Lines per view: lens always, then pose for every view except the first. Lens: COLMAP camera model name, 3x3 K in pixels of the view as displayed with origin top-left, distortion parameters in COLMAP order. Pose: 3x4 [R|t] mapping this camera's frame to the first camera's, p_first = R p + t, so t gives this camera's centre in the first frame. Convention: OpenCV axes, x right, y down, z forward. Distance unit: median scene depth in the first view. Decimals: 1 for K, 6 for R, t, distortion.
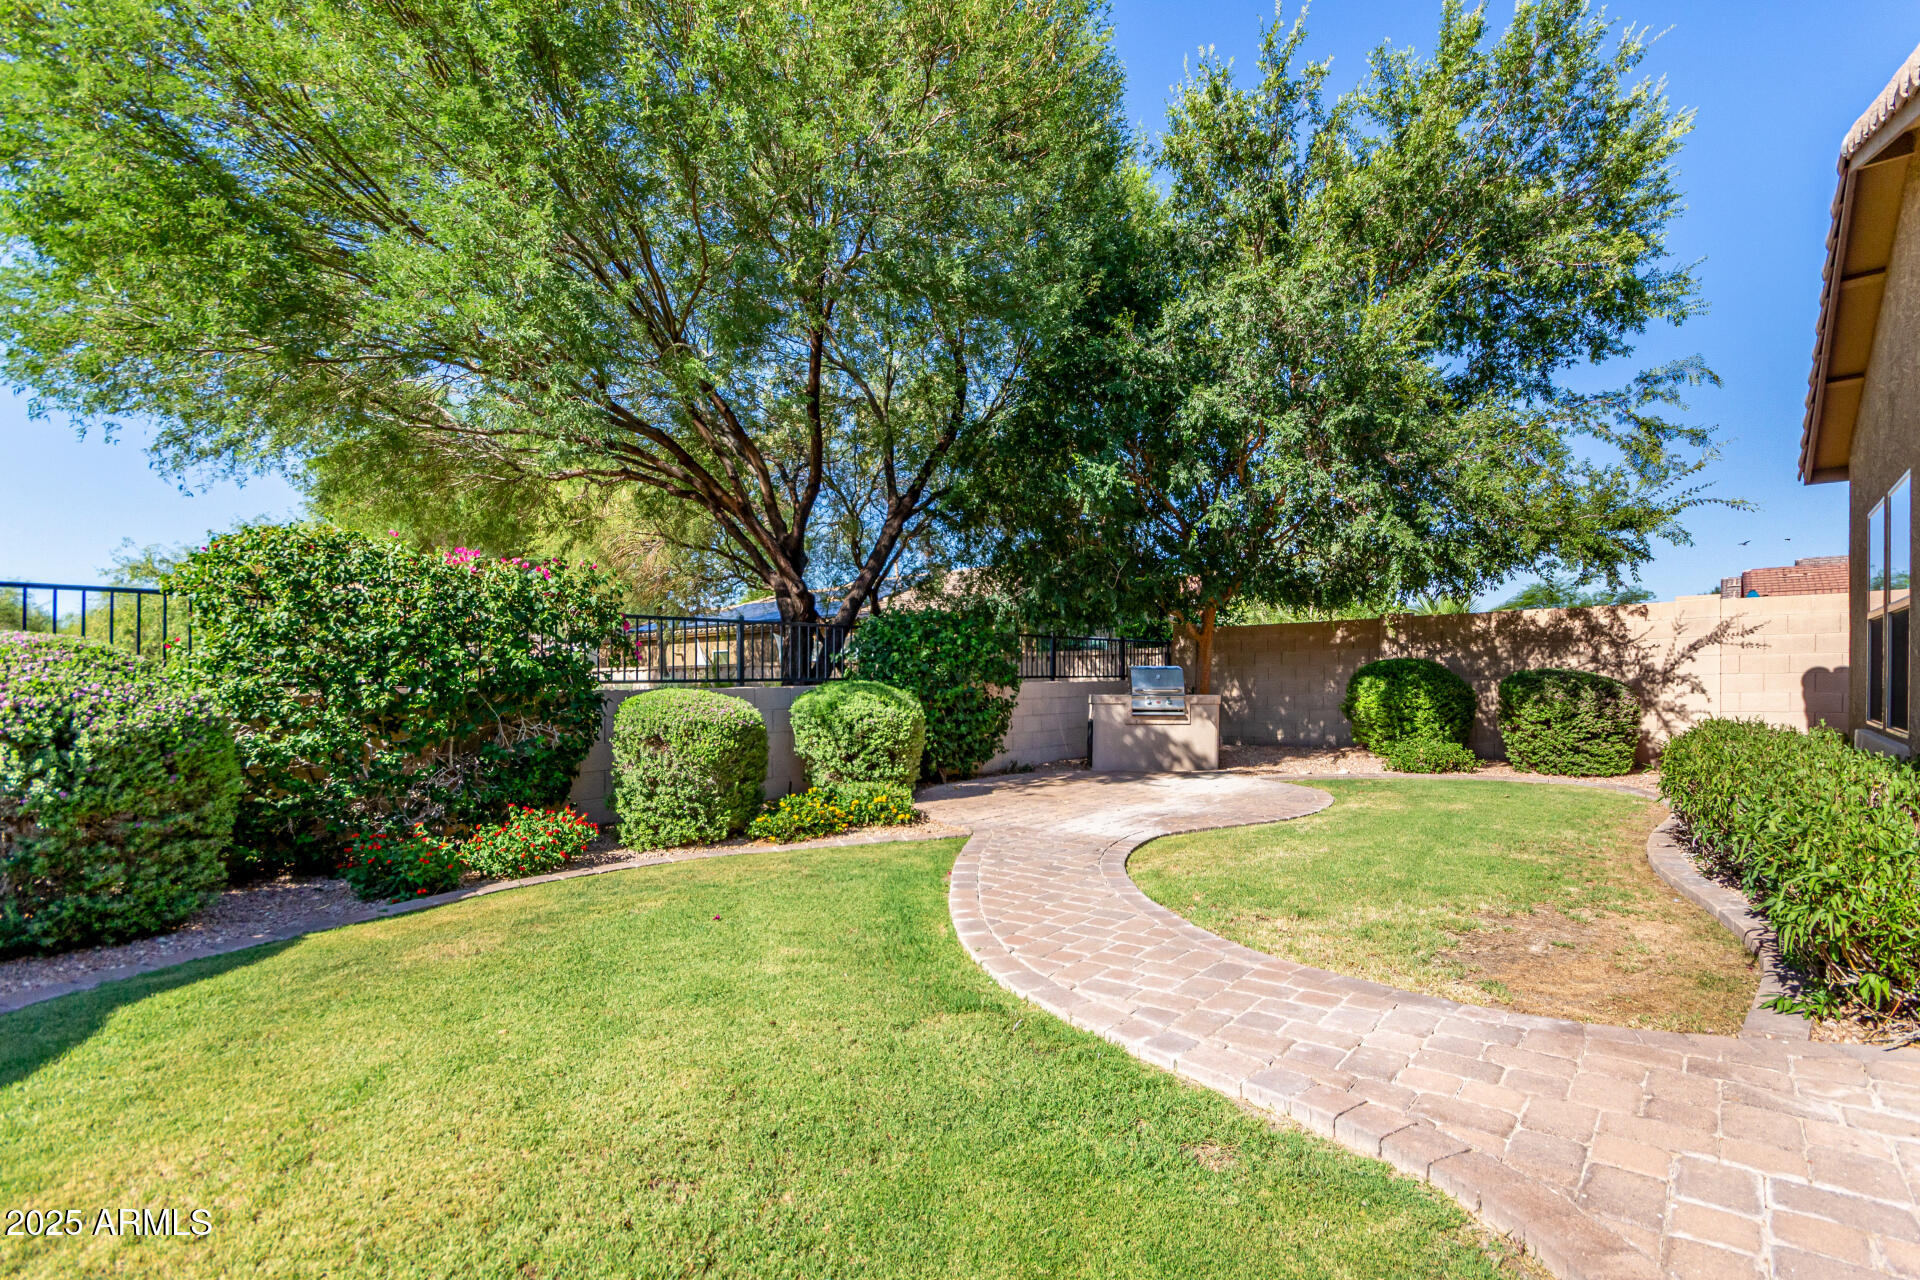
lens RADIAL K [[895.4, 0, 968.1], [0, 895.4, 662.9], [0, 0, 1]] dist [-0.000288, -0.000547]
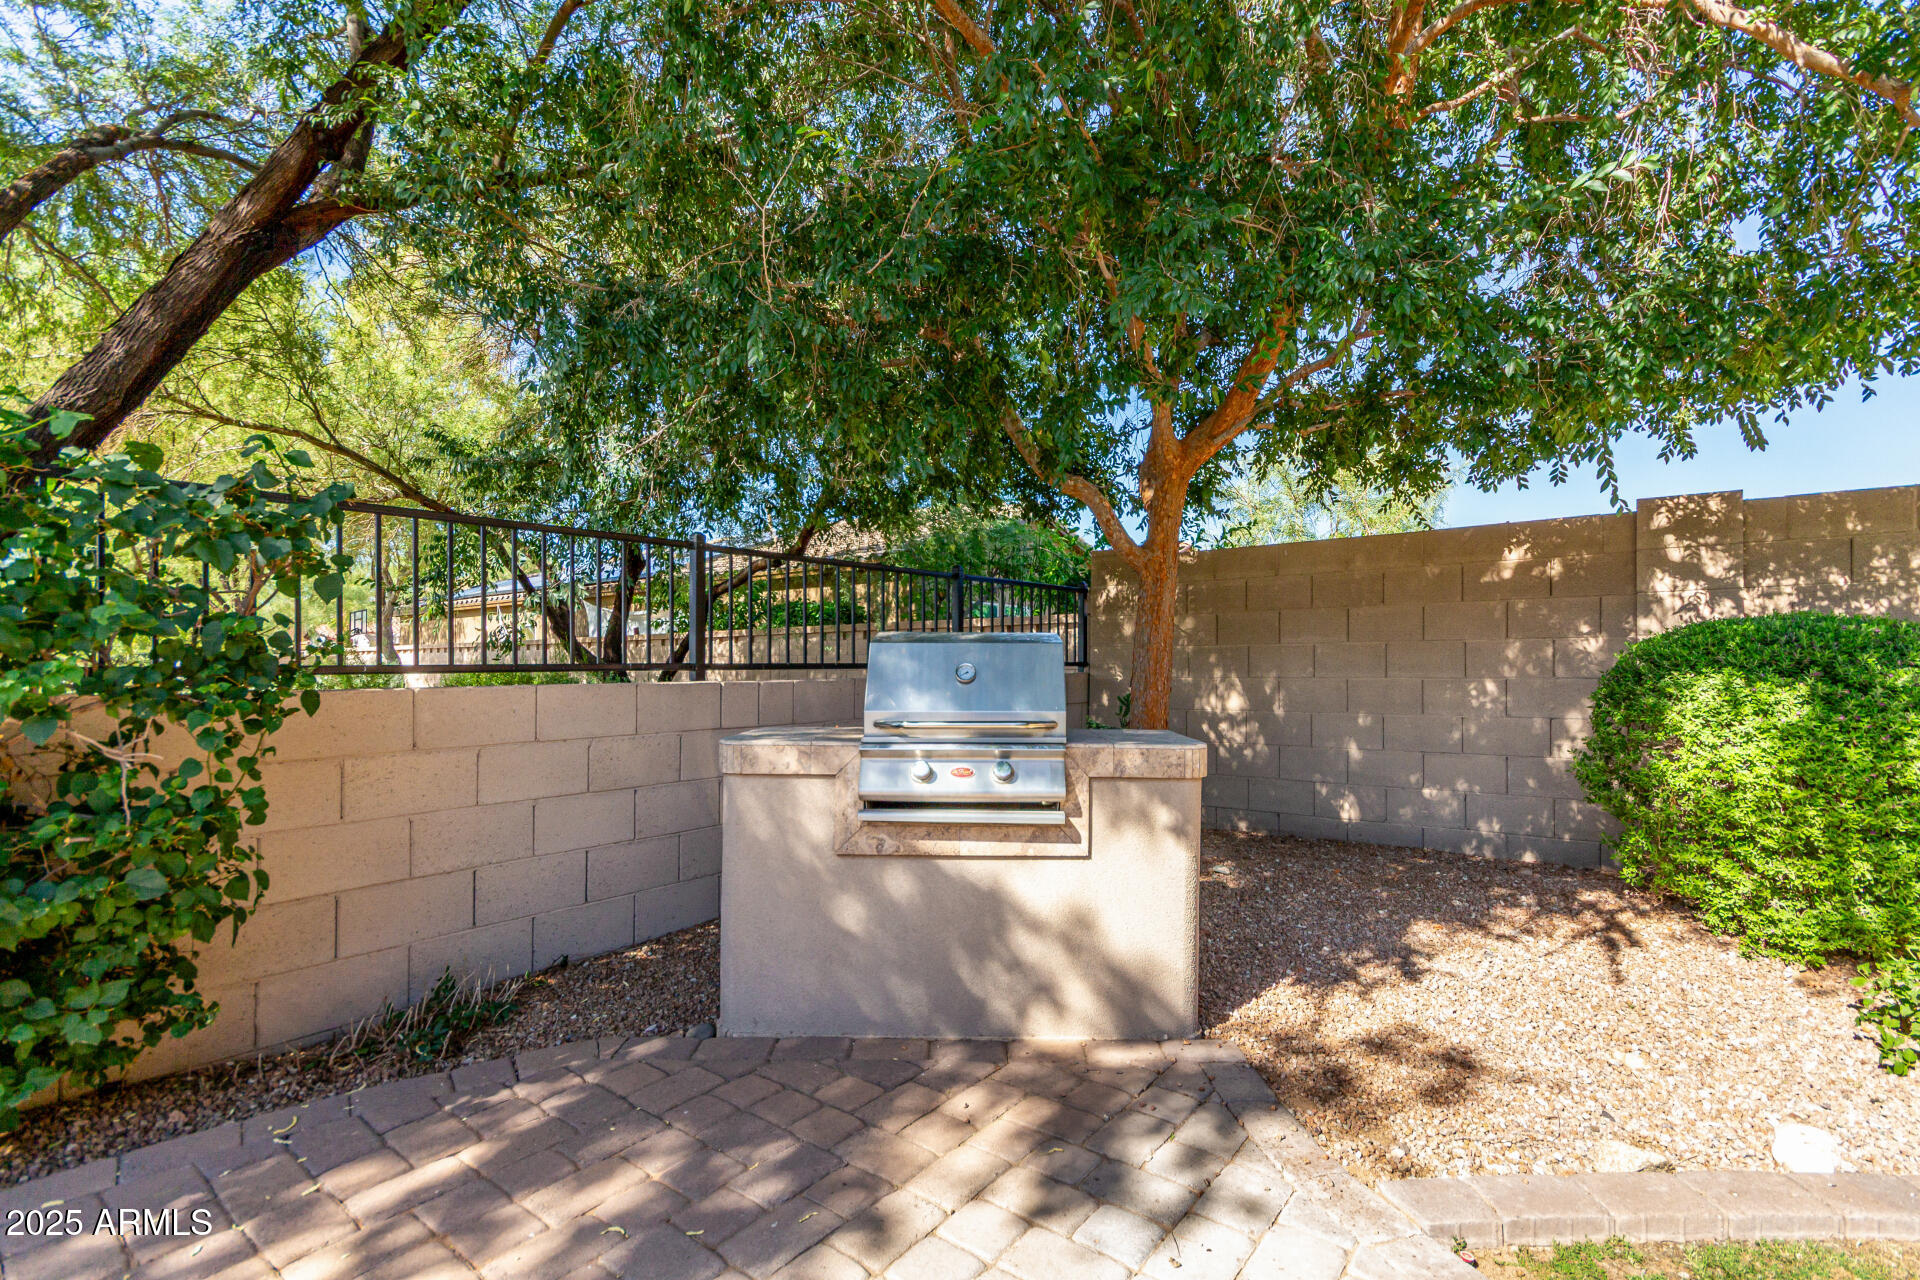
lens RADIAL K [[891.7, 0, 924.8], [0, 891.7, 637.8], [0, 0, 1]] dist [-0.004121, -0.000886]
pose [[0.999701, 0.001537, -0.024394, 0.206447], [-0.001743, 0.999963, -0.008431, 0.007021], [0.024380, 0.008471, 0.999667, 0.737416]]
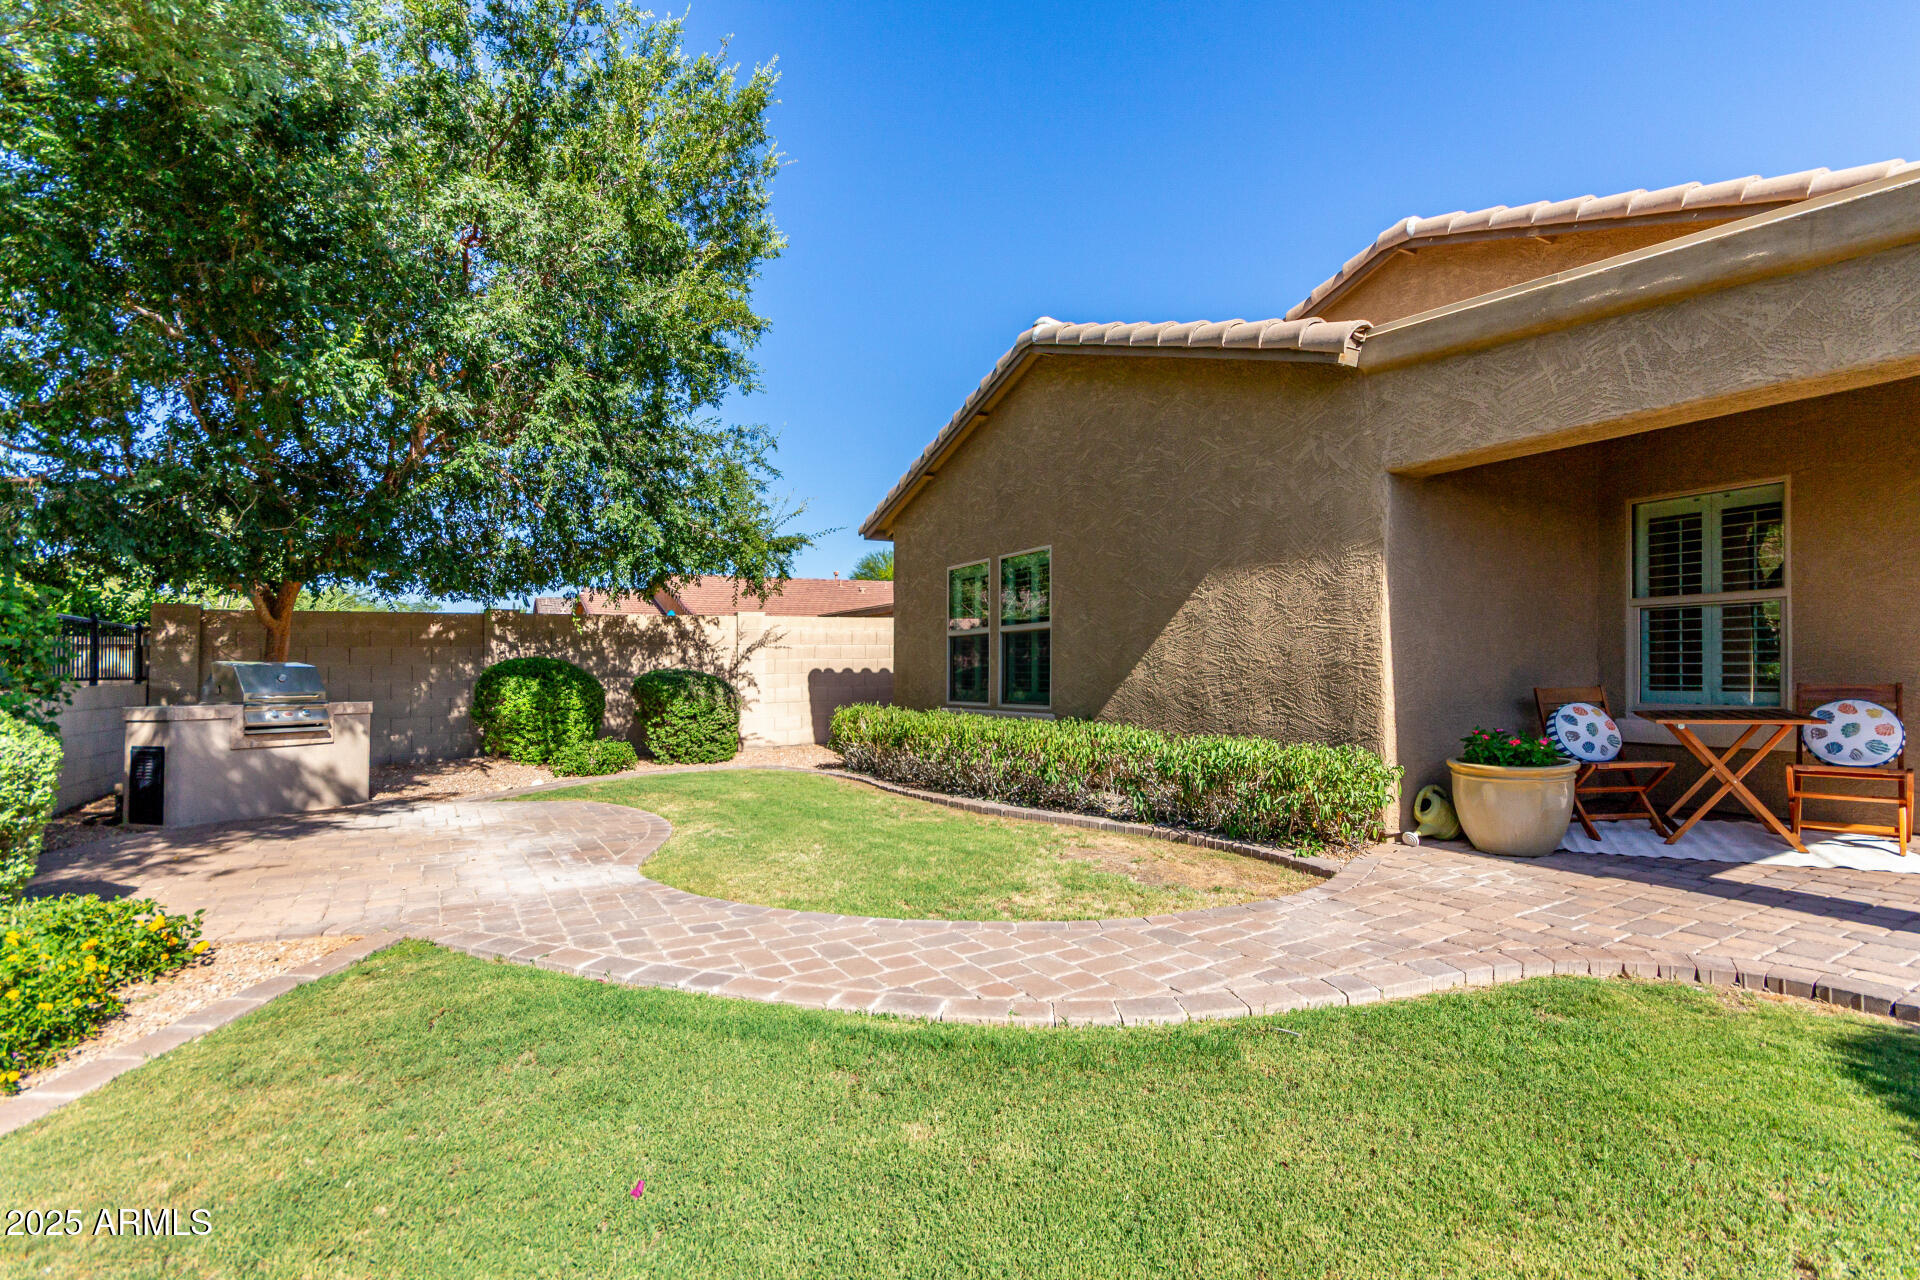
lens RADIAL K [[895.4, 0, 968.1], [0, 895.4, 662.9], [0, 0, 1]] dist [-0.000288, -0.000547]
pose [[0.355067, 0.008847, 0.934799, -0.249220], [-0.002943, 0.999961, -0.008346, 0.007762], [-0.934836, 0.000212, 0.355079, 0.259965]]
